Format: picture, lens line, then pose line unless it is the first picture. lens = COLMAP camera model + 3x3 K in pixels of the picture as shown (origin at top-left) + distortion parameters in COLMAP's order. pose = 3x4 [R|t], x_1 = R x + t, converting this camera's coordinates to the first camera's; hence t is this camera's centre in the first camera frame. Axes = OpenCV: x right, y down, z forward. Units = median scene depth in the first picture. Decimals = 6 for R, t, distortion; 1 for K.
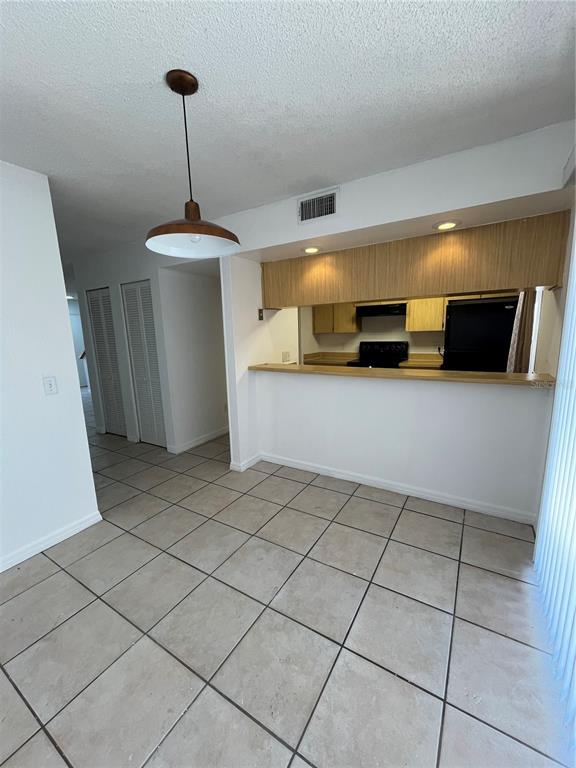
lens RADIAL K [[312.1, 0, 288.0], [0, 312.1, 384.0], [0, 0, 1]] dist [-0.003239, -0.000370]
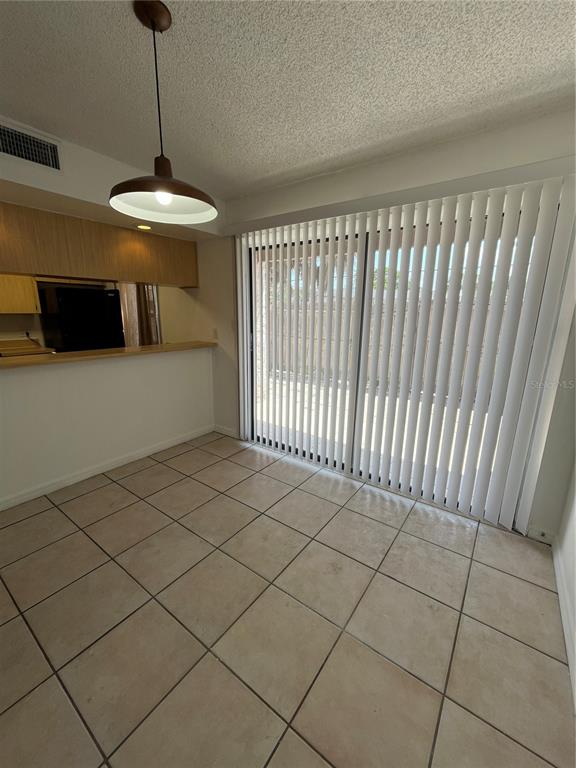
lens RADIAL K [[312.1, 0, 288.0], [0, 312.1, 384.0], [0, 0, 1]] dist [-0.003239, -0.000370]
pose [[0.082689, -0.198294, 0.976648, -0.752491], [0.160269, 0.969895, 0.183353, -0.034673], [-0.983604, 0.141365, 0.111980, 0.374840]]
